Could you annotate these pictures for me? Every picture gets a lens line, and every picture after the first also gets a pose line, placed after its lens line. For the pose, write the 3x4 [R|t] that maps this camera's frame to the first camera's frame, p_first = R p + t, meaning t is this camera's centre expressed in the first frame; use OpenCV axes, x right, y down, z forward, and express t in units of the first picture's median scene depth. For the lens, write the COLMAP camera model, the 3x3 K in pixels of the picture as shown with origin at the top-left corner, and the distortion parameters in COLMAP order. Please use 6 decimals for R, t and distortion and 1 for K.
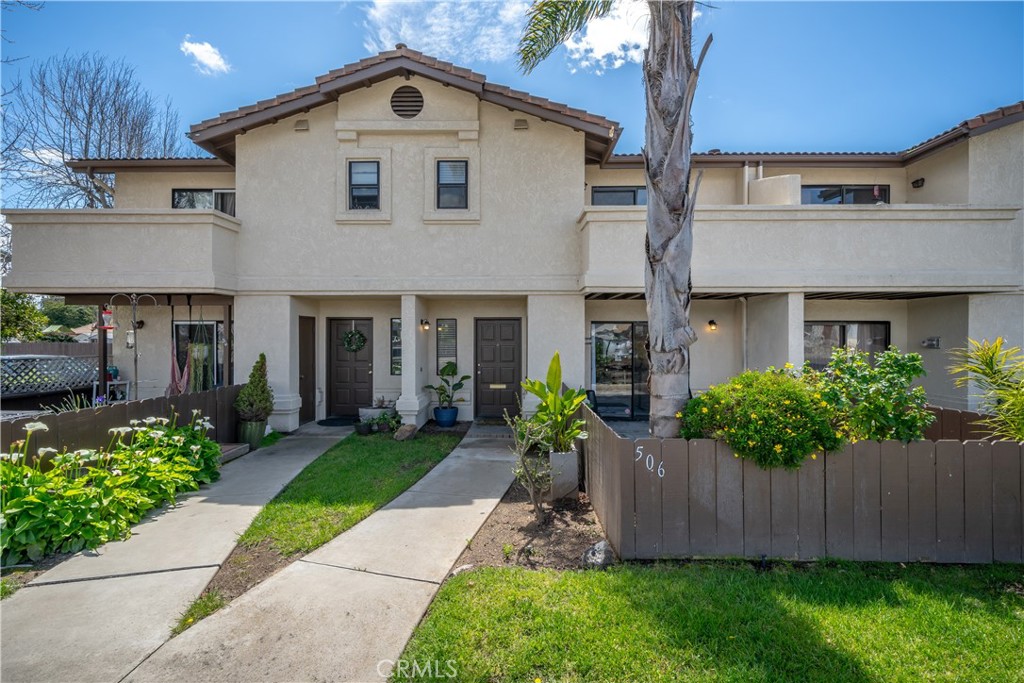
lens RADIAL K [[399.2, 0, 510.0], [0, 399.2, 336.7], [0, 0, 1]] dist [-0.001410, 0.000990]
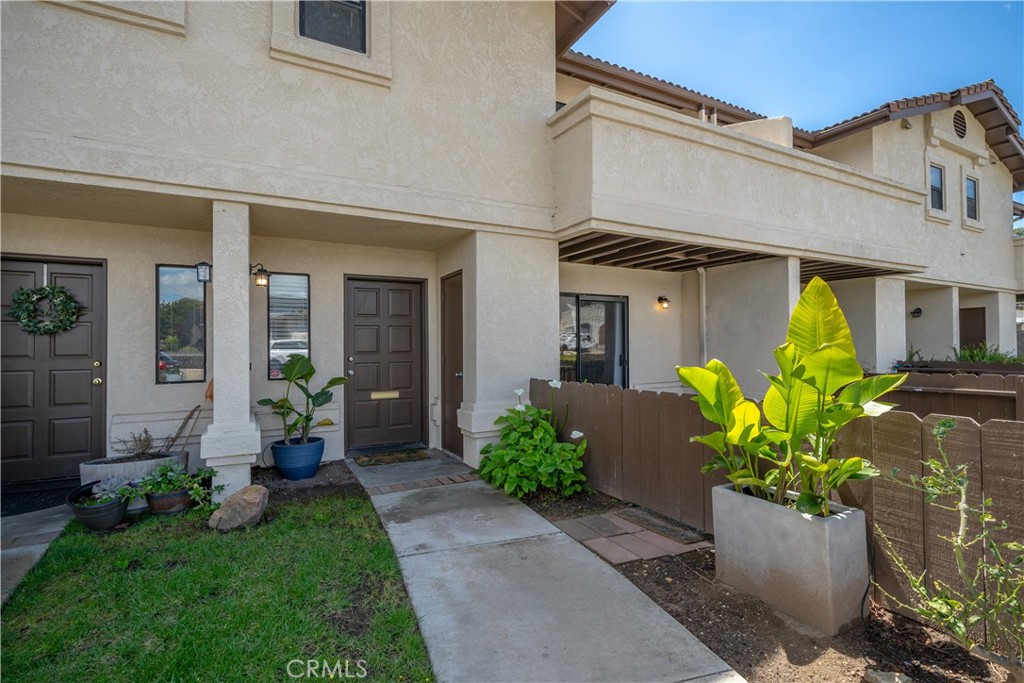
lens RADIAL K [[461.1, 0, 513.7], [0, 461.1, 334.7], [0, 0, 1]] dist [0.007949, -0.000549]
pose [[0.882448, 0.004808, 0.470385, -0.218998], [0.000663, 0.999934, -0.011464, 0.053575], [-0.470409, 0.010428, 0.882387, 0.382700]]
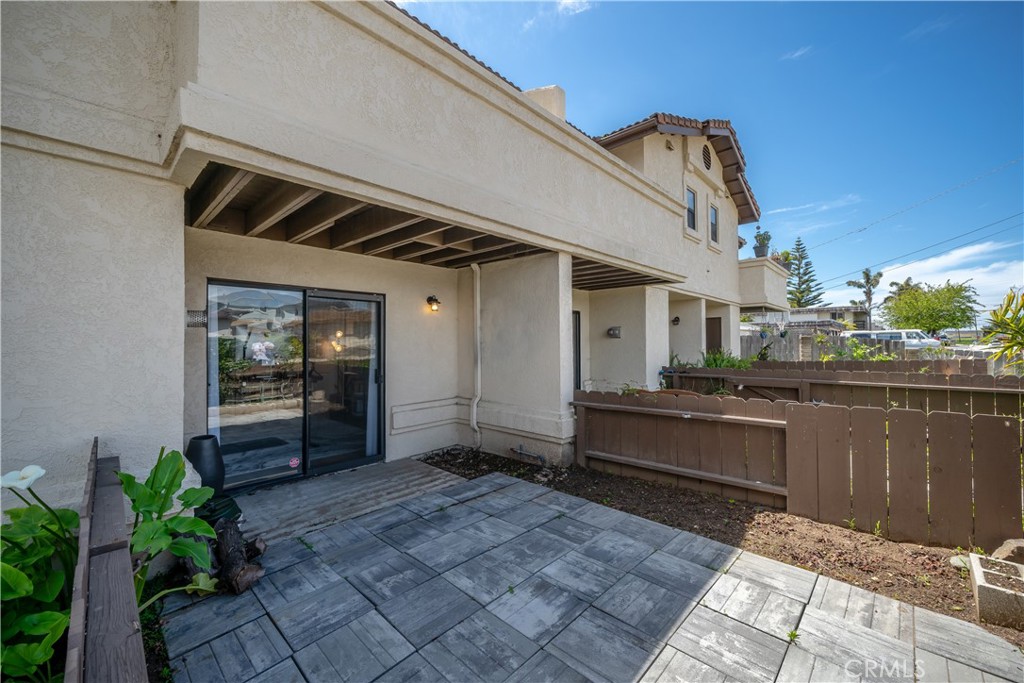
lens RADIAL K [[409.0, 0, 511.3], [0, 409.0, 337.0], [0, 0, 1]] dist [-0.001316, -0.000174]
pose [[0.672525, 0.004722, 0.740059, 0.112026], [0.000111, 0.999979, -0.006482, 0.035380], [-0.740074, 0.004441, 0.672510, 0.526328]]
